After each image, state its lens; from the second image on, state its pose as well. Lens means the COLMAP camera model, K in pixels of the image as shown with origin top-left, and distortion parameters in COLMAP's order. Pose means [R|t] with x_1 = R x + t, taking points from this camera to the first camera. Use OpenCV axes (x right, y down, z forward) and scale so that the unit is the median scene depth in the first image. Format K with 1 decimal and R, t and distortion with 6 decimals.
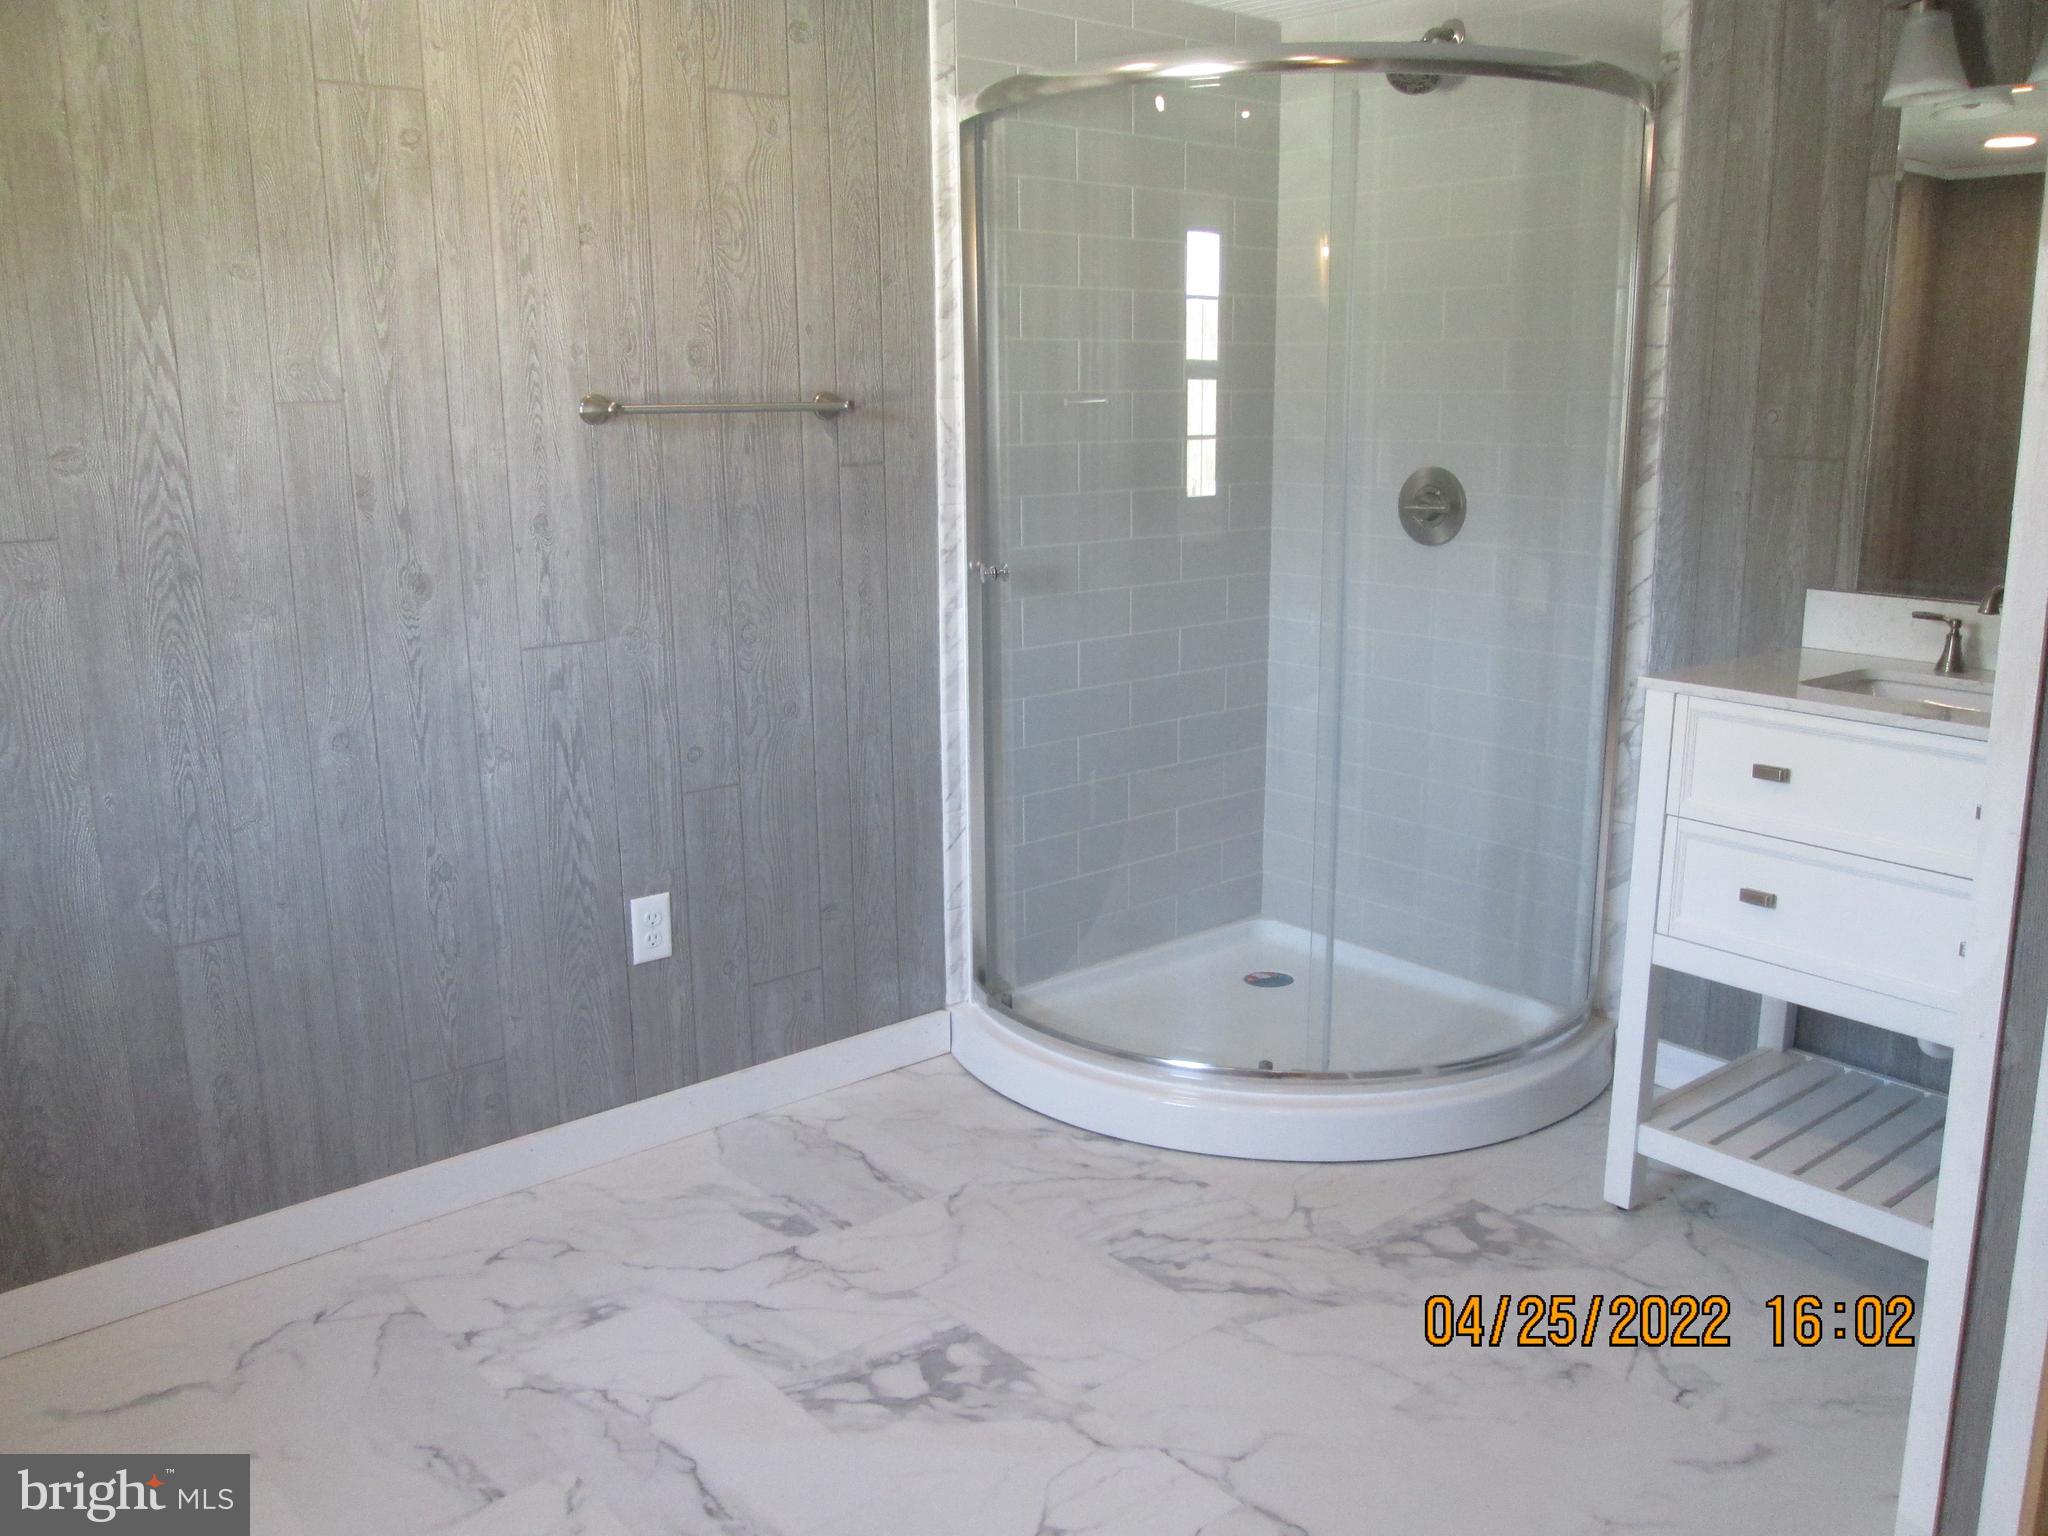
lens RADIAL K [[1758.2, 0, 1026.9], [0, 1758.2, 757.7], [0, 0, 1]] dist [-0.005712, 0.006239]
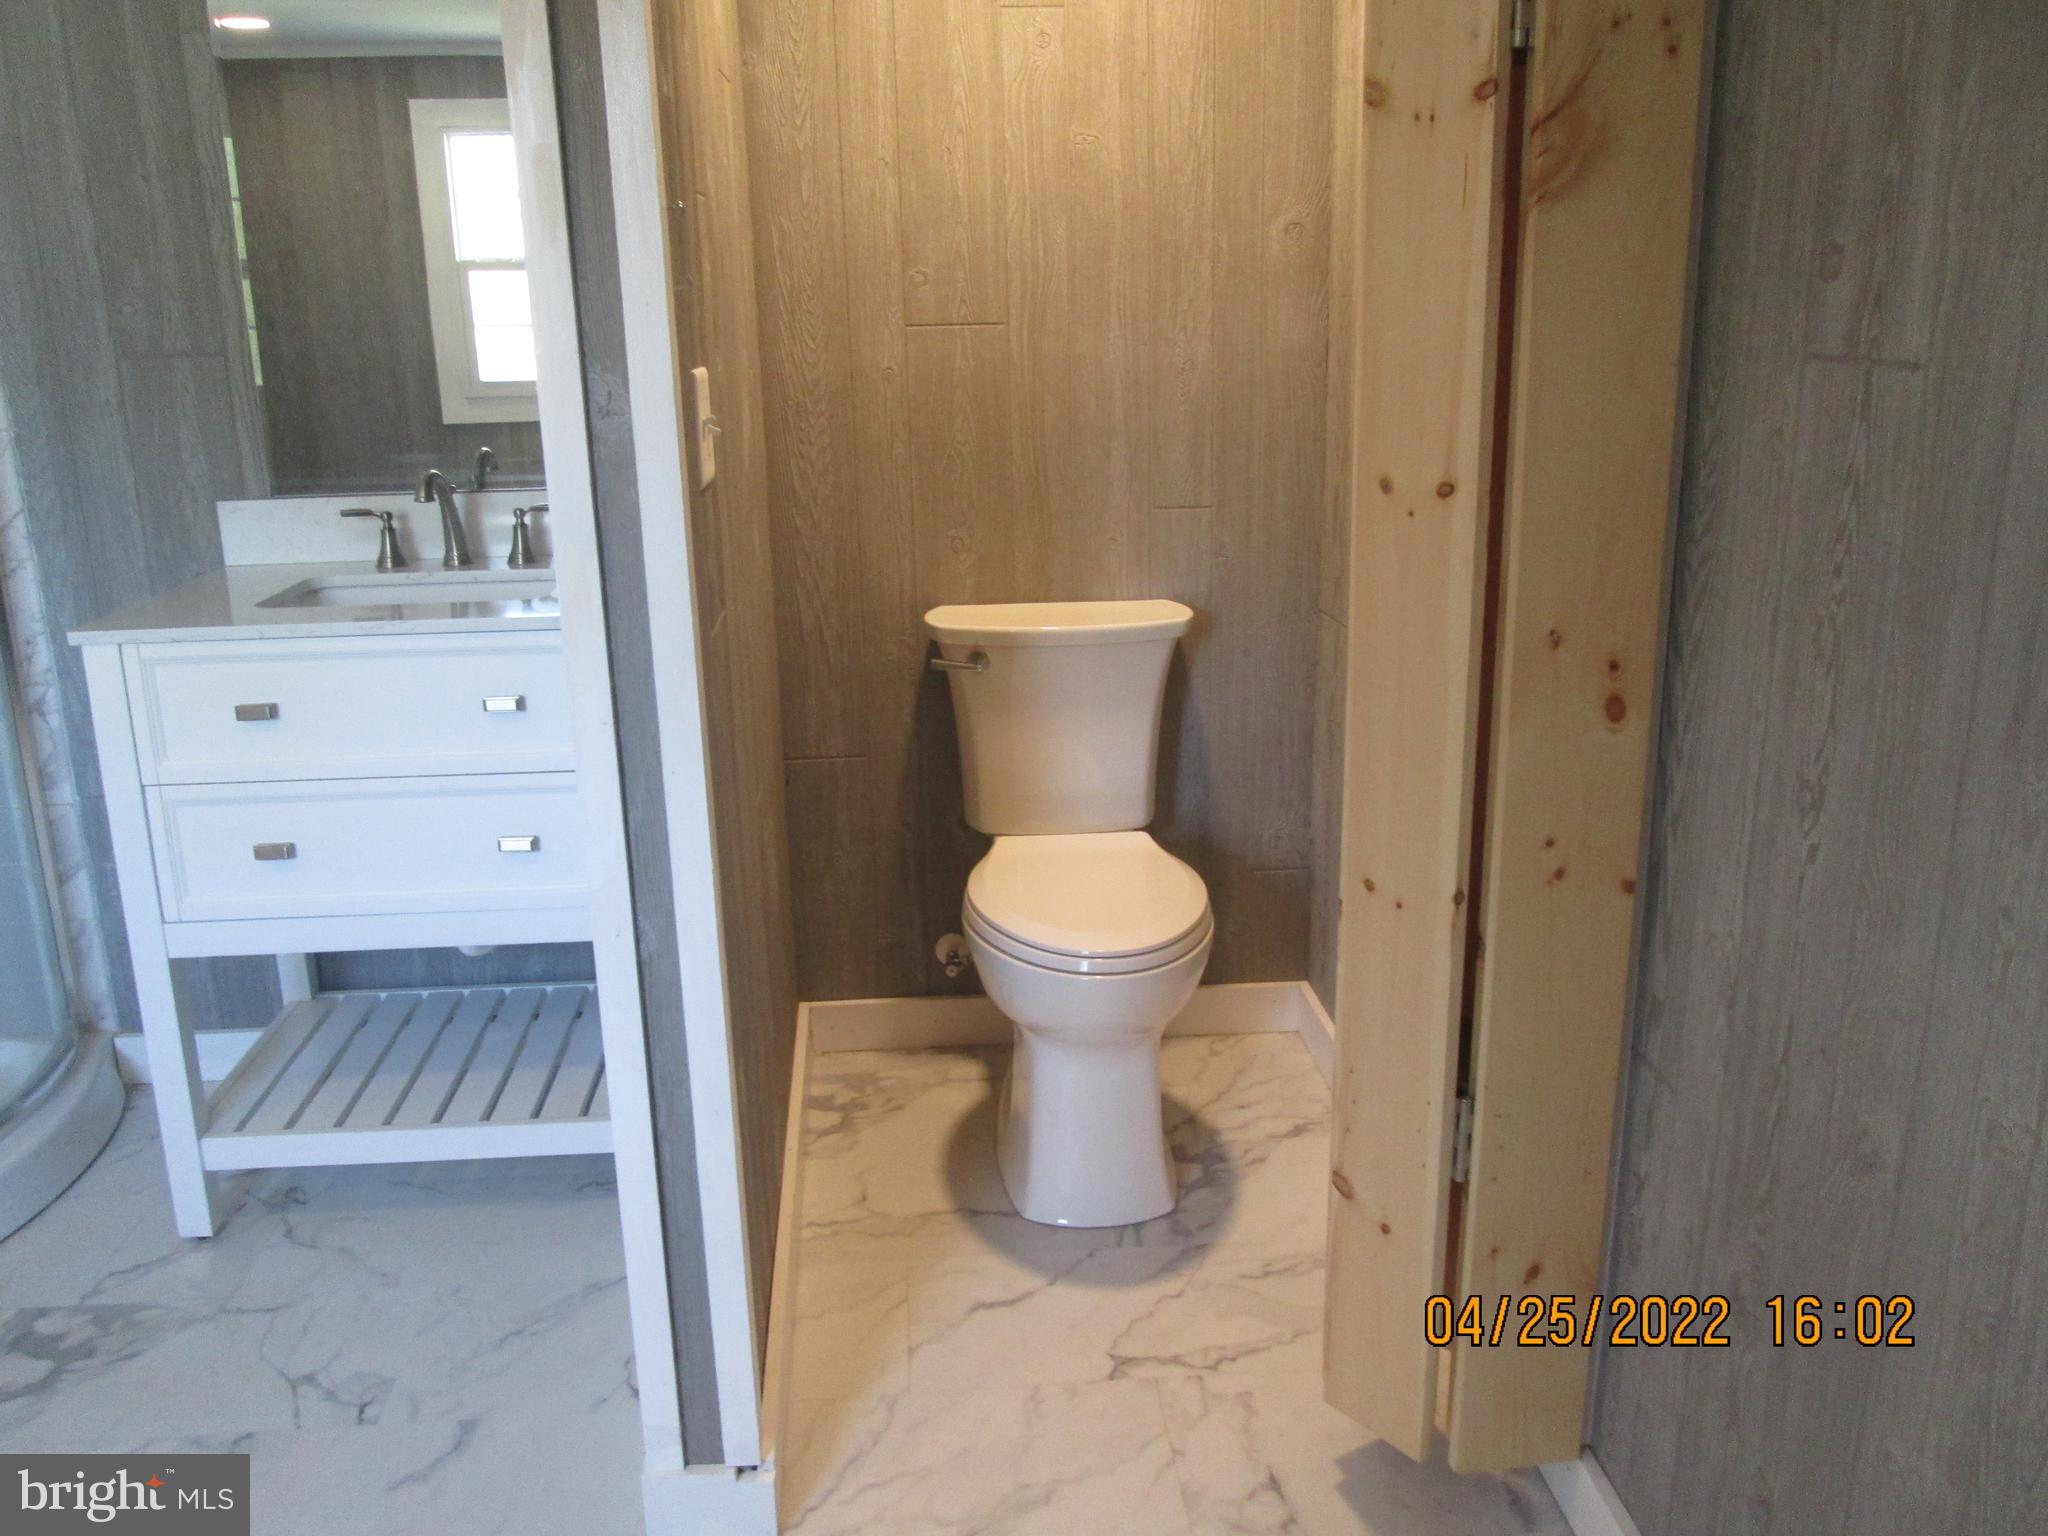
lens RADIAL K [[1742.5, 0, 1025.0], [0, 1742.5, 740.8], [0, 0, 1]] dist [-0.034903, 0.011938]
pose [[0.589590, -0.233668, 0.773164, -0.023039], [0.196482, 0.969977, 0.143318, -0.023530], [-0.783440, 0.067414, 0.617800, 0.143469]]
